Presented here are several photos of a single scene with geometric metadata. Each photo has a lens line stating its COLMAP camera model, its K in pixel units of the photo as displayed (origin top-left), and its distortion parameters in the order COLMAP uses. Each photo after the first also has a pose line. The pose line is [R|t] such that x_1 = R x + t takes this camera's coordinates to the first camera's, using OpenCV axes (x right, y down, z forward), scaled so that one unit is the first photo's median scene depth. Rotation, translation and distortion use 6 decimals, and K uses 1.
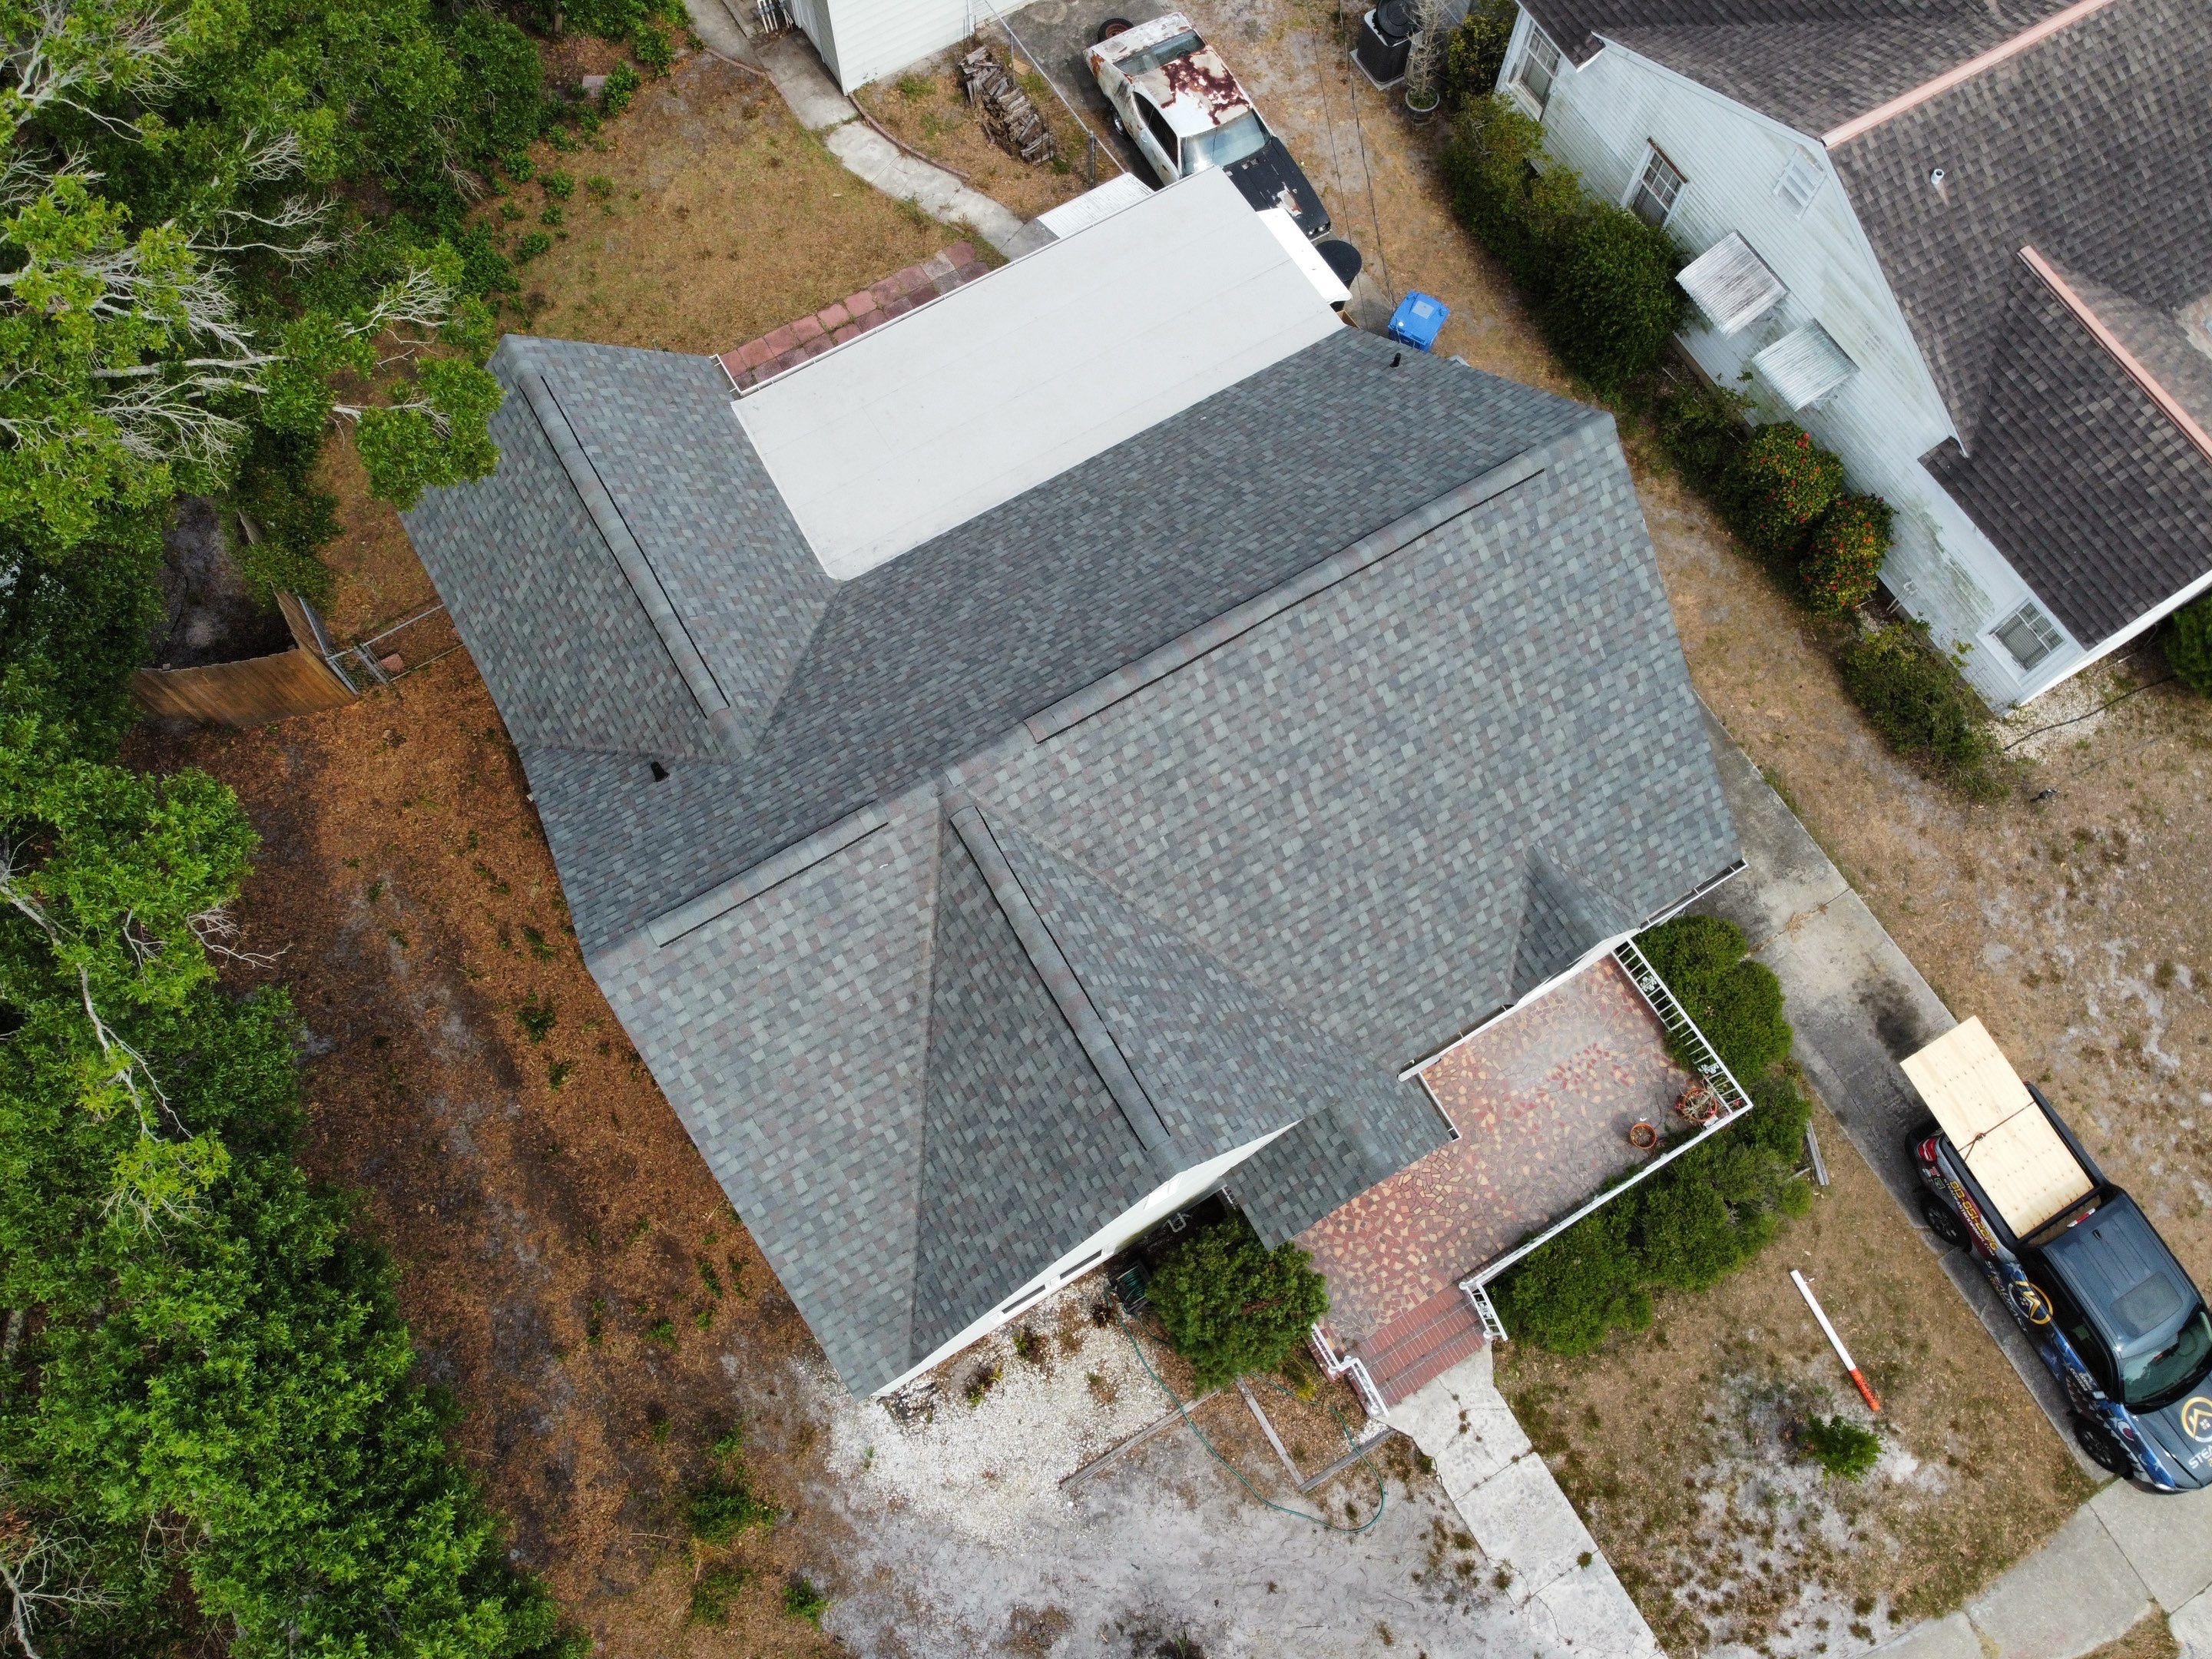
lens RADIAL K [[1680.4, 0, 1085.9], [0, 1680.4, 810.6], [0, 0, 1]] dist [0.006603, -0.014441]
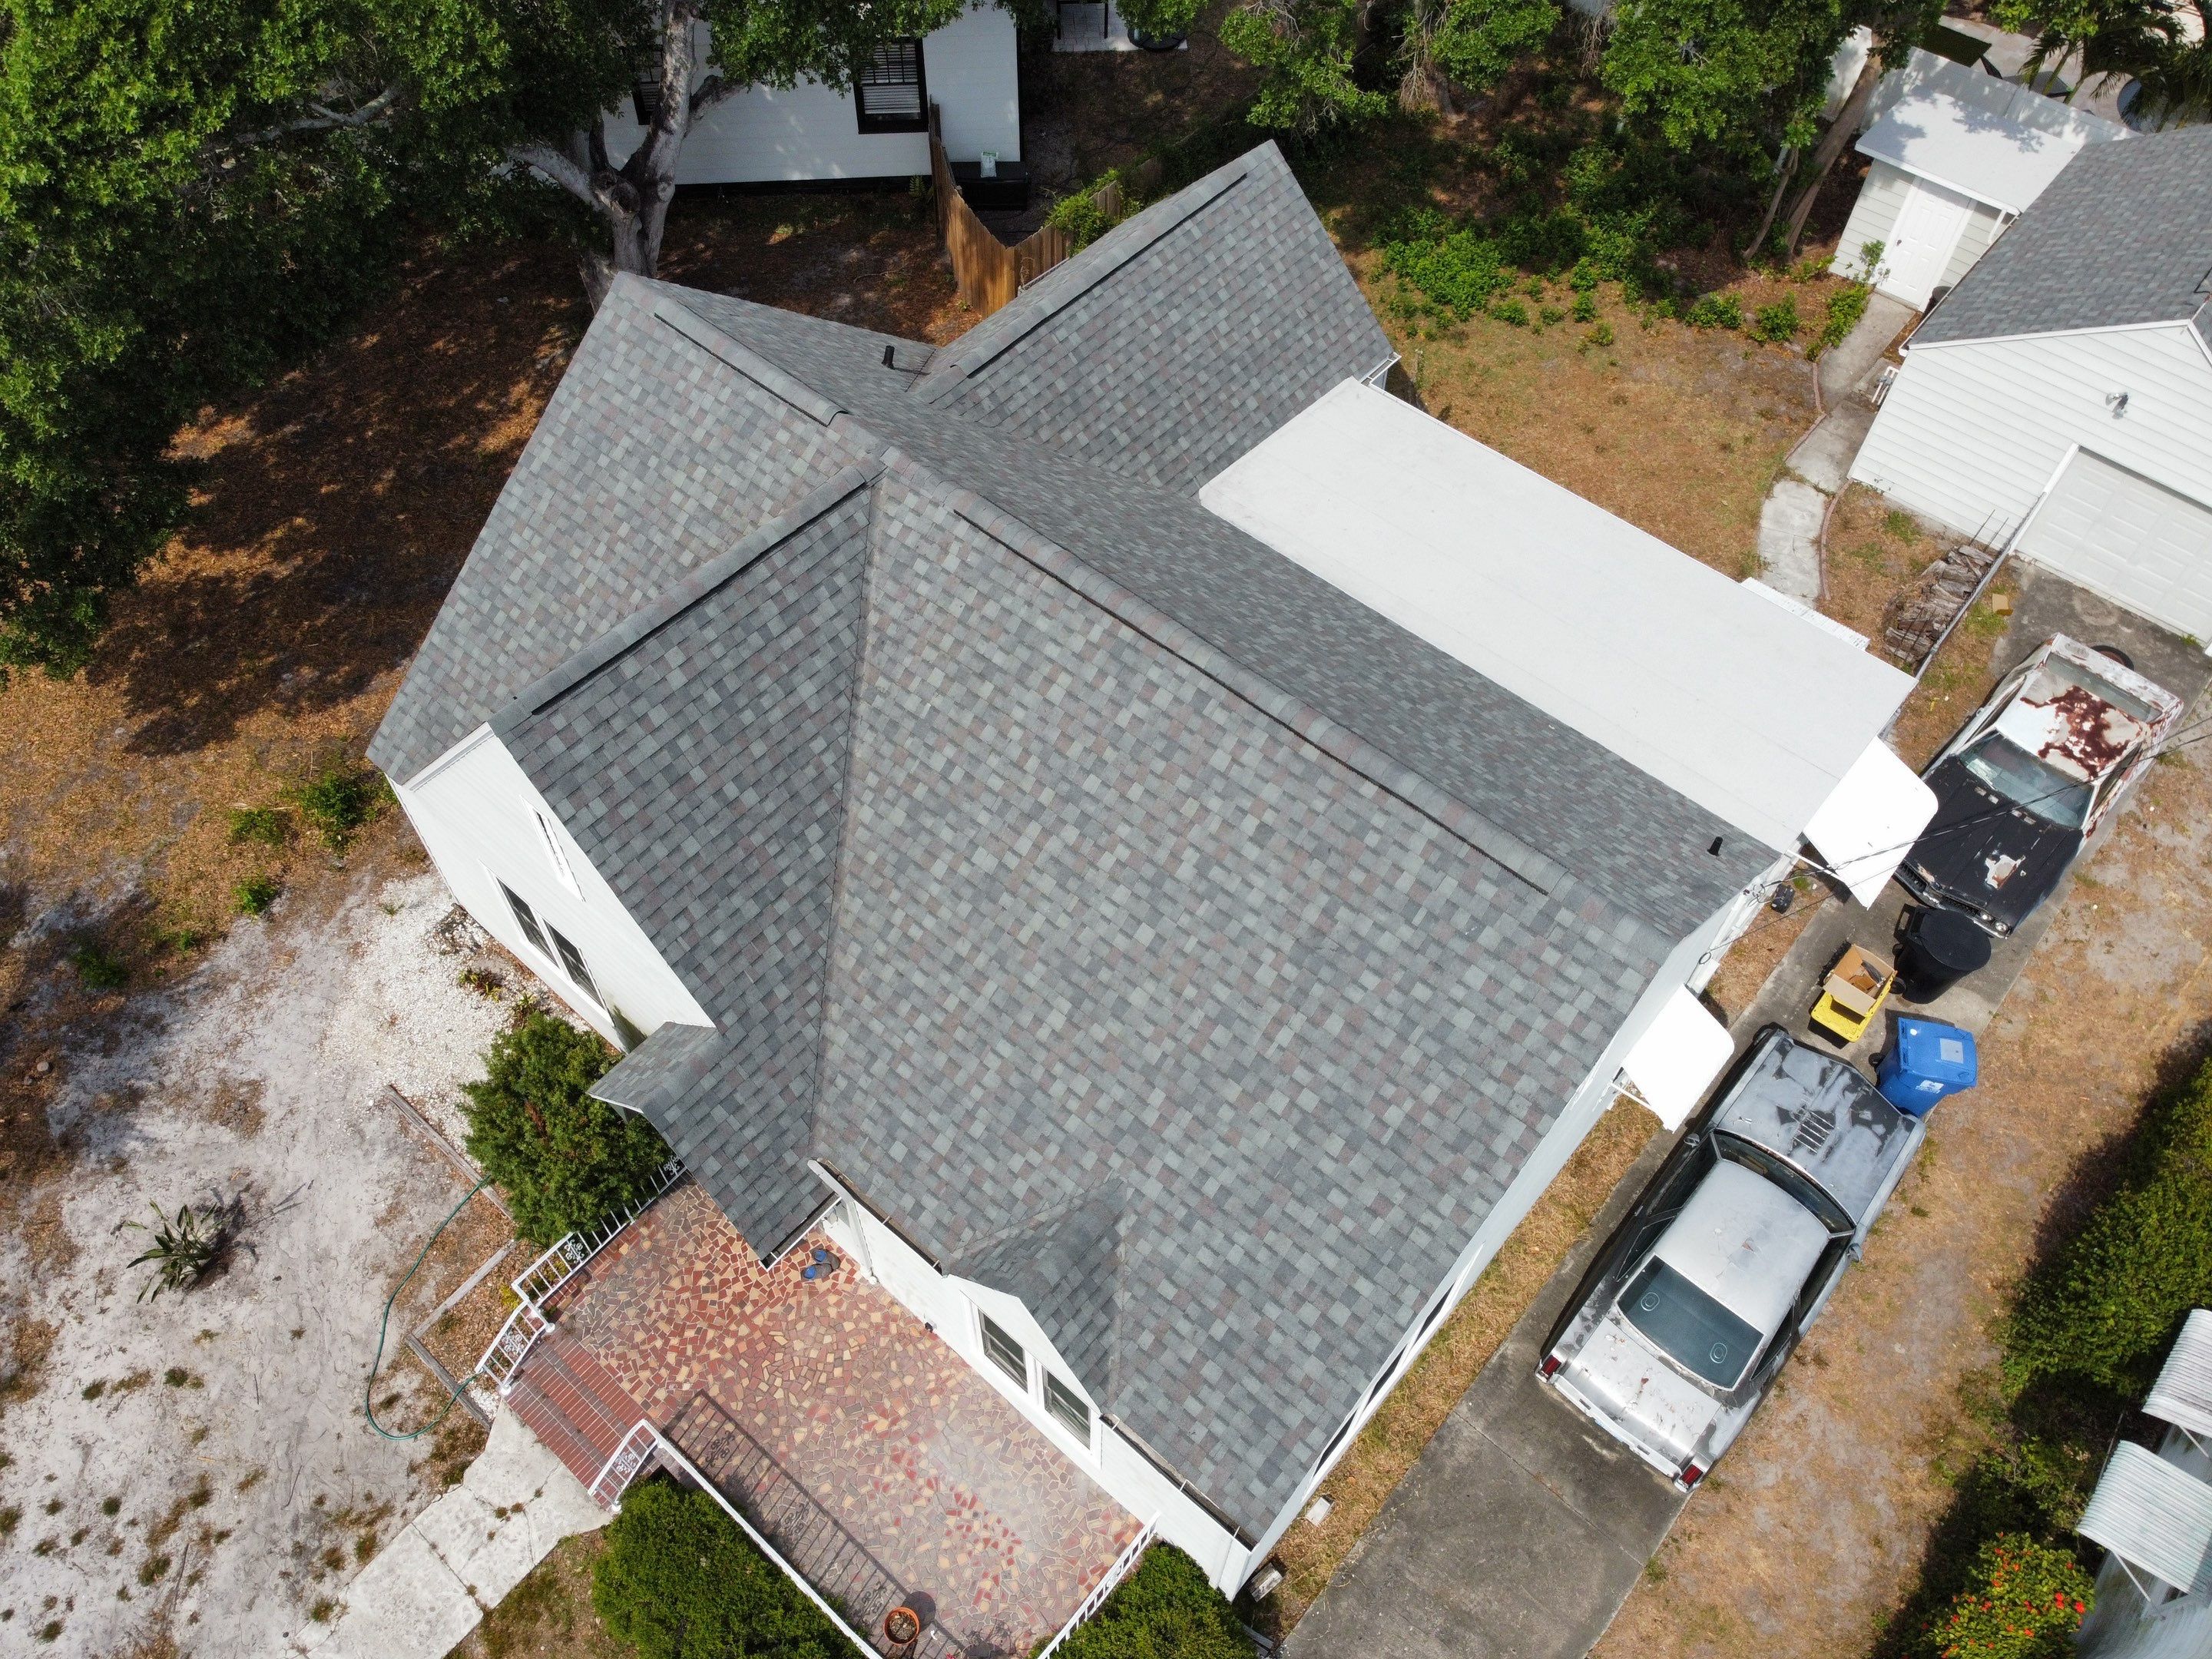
lens RADIAL K [[1680.4, 0, 1079.5], [0, 1680.4, 804.6], [0, 0, 1]] dist [0.006603, -0.014441]
pose [[0.310265, 0.767964, -0.560327, 0.495830], [-0.894804, 0.434961, 0.100669, -0.098021], [0.321031, 0.470149, 0.822131, 0.285736]]
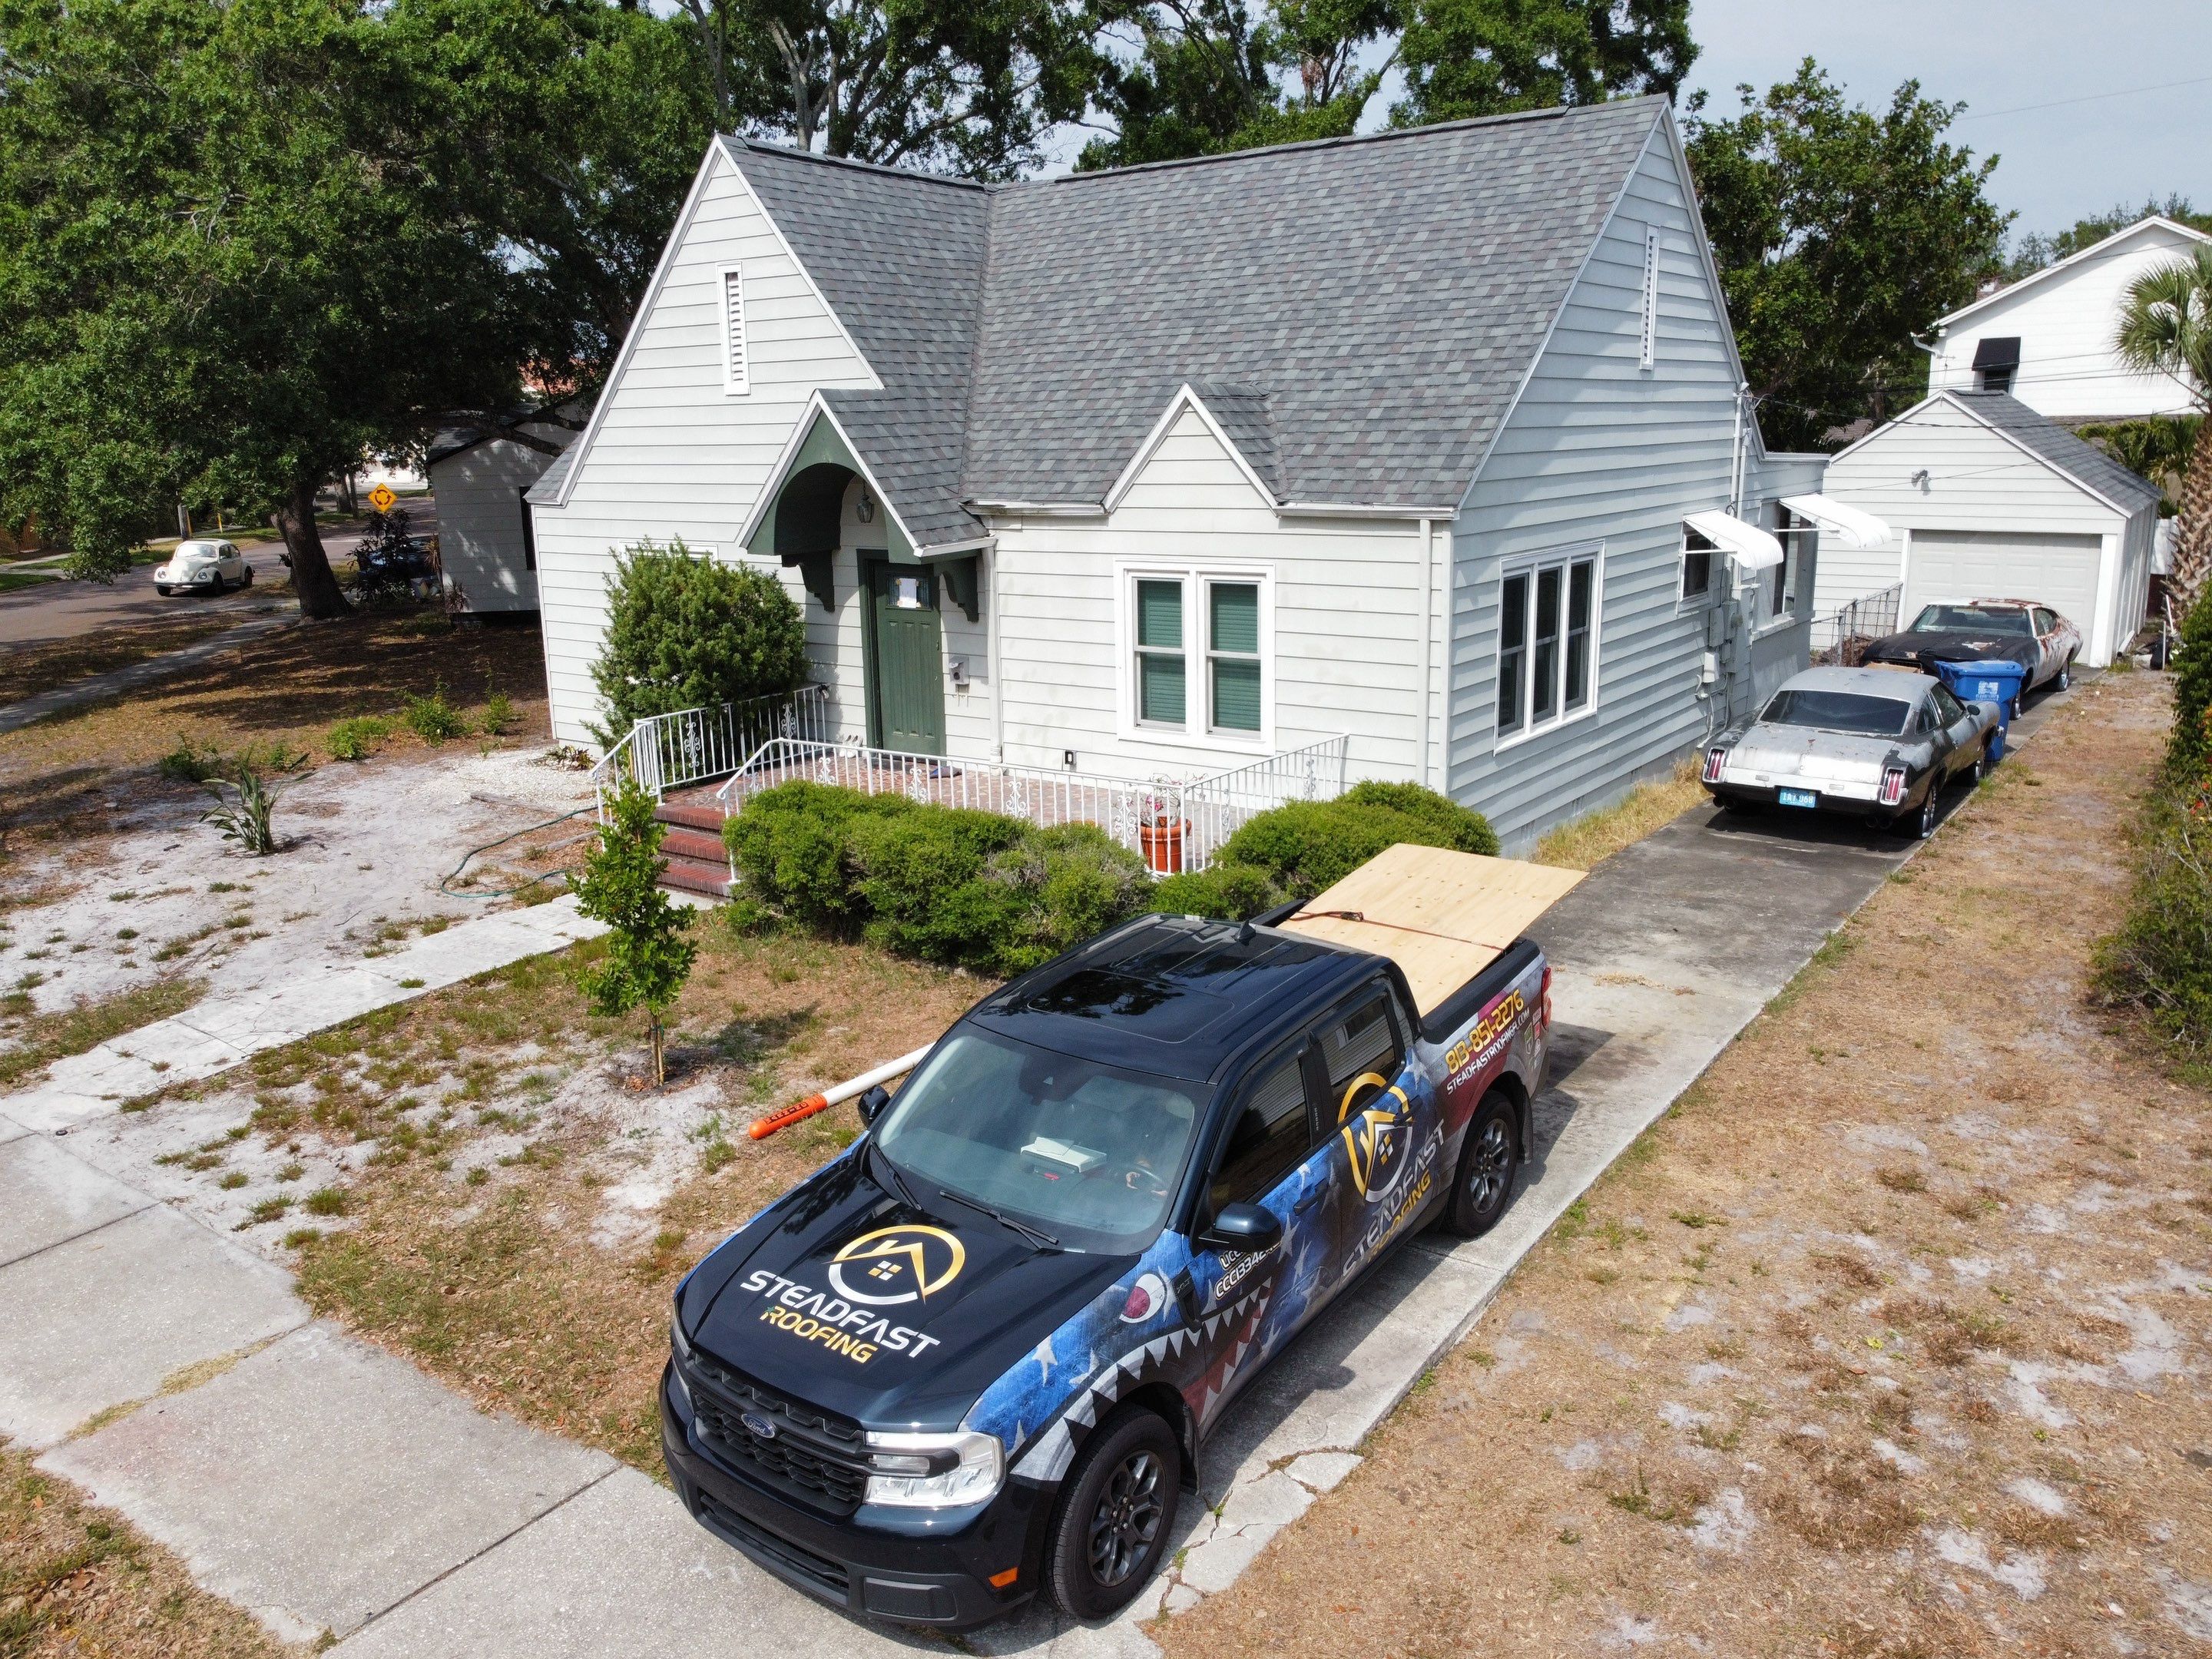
lens RADIAL K [[1680.4, 0, 1075.4], [0, 1680.4, 800.0], [0, 0, 1]] dist [0.006603, -0.014441]
pose [[0.383603, 0.189778, -0.903788, 0.909724], [-0.861345, 0.426484, -0.276035, 0.370613], [0.333066, 0.884361, 0.327065, 0.805076]]
